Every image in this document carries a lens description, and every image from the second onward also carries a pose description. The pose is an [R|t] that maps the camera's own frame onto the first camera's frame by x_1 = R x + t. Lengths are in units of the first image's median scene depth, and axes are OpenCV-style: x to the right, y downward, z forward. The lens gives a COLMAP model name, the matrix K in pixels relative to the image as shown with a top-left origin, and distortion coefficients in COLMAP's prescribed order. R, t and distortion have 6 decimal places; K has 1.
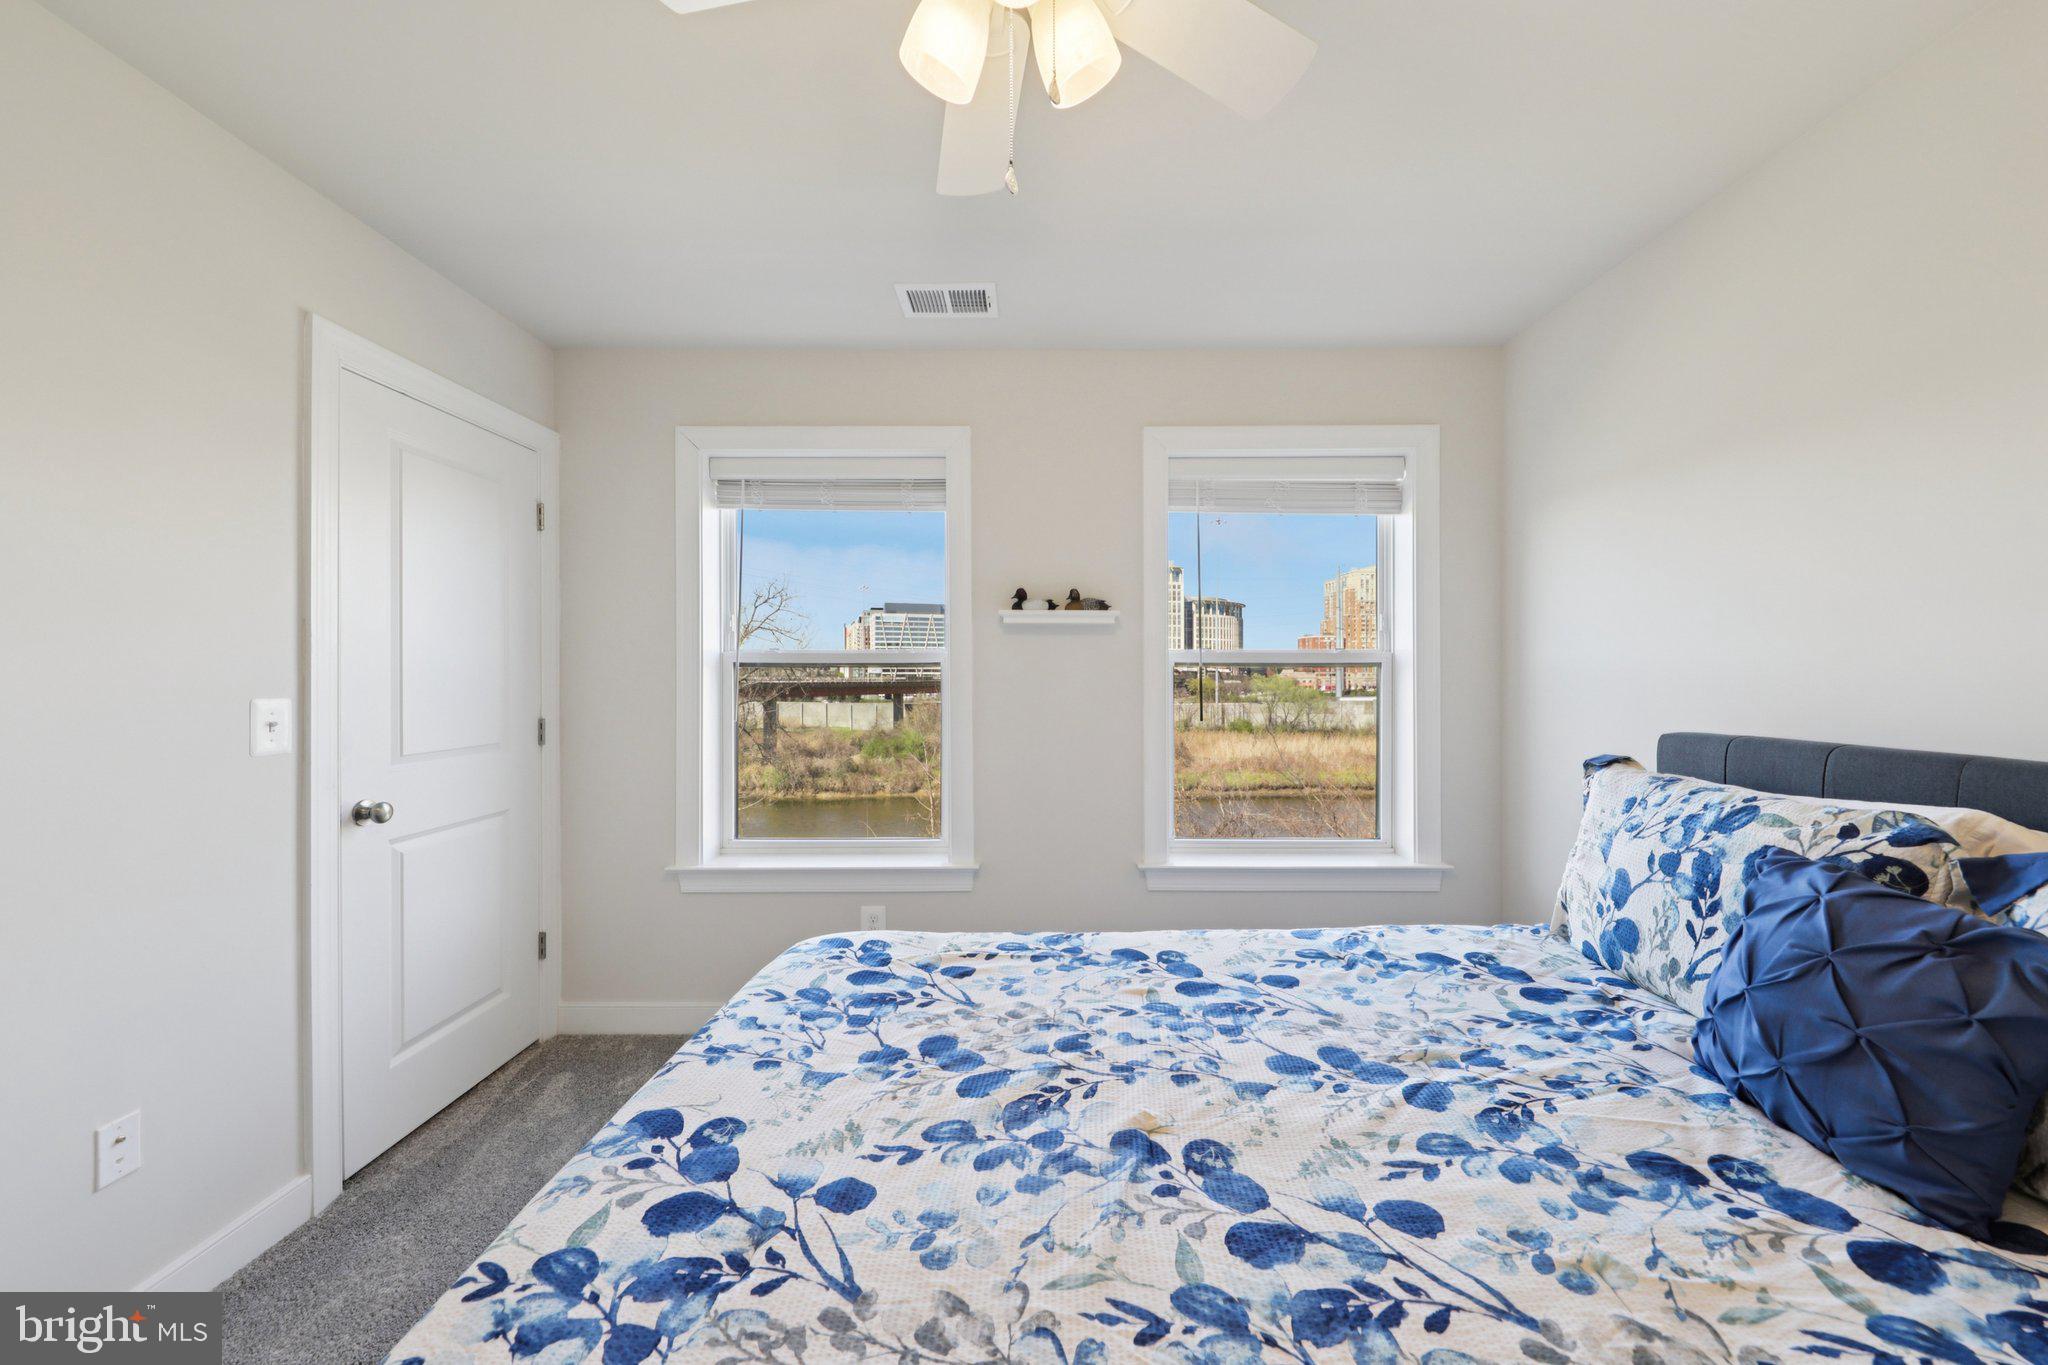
lens RADIAL K [[694.7, 0, 1049.2], [0, 694.7, 663.9], [0, 0, 1]] dist [0.005820, -0.001131]
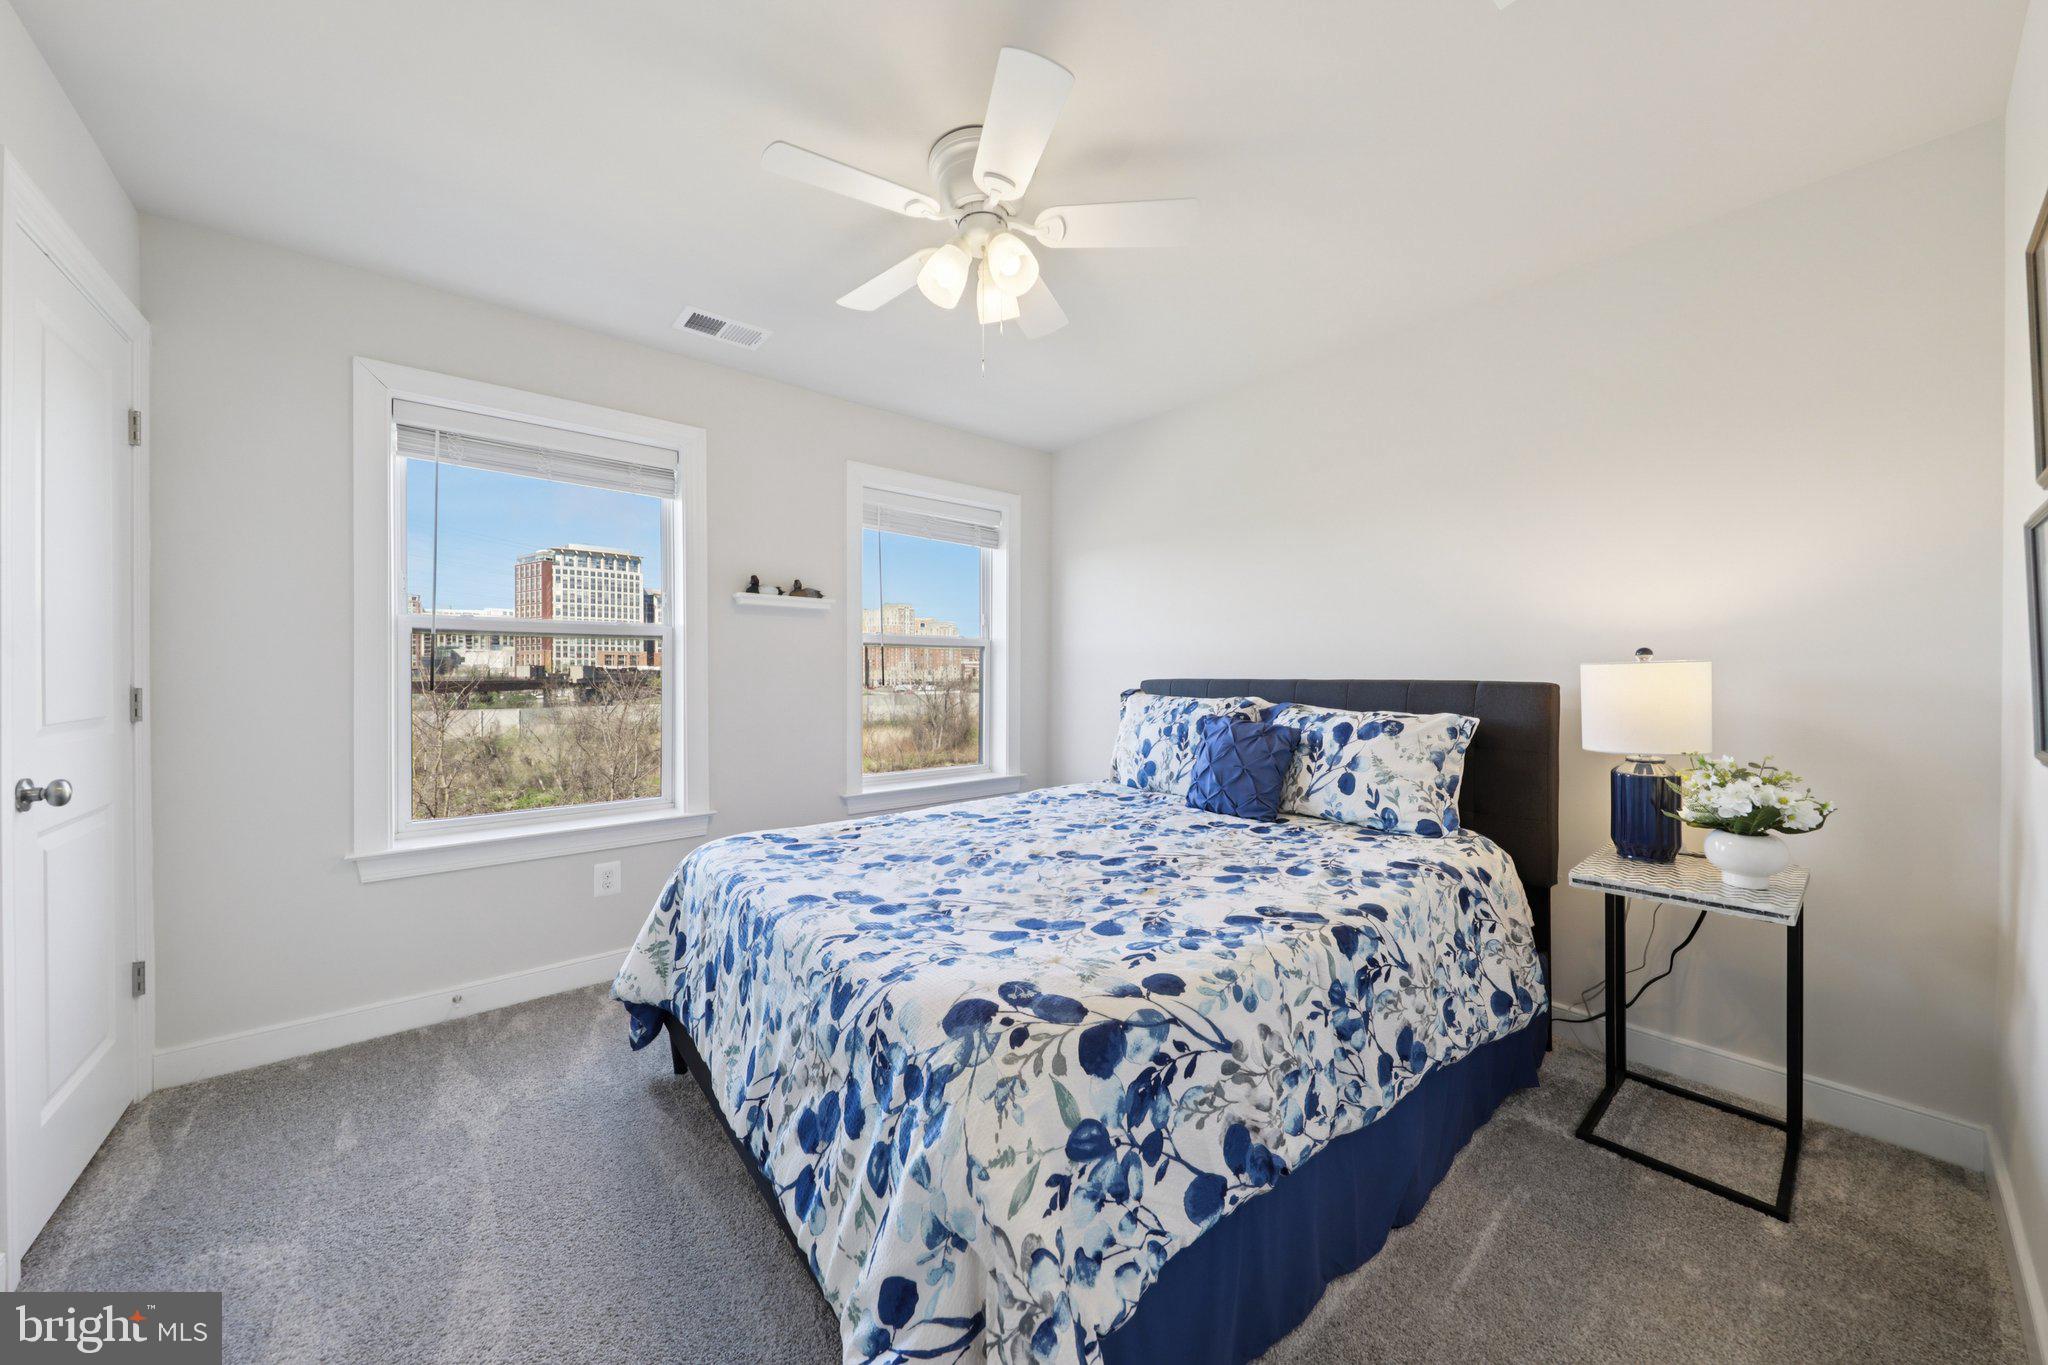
lens RADIAL K [[694.7, 0, 986.6], [0, 694.7, 665.1], [0, 0, 1]] dist [0.005820, -0.001131]
pose [[0.790635, 0.010454, 0.612199, -0.848278], [-0.011416, 0.999932, -0.002332, 0.081390], [-0.612182, -0.005145, 0.790700, -0.360789]]
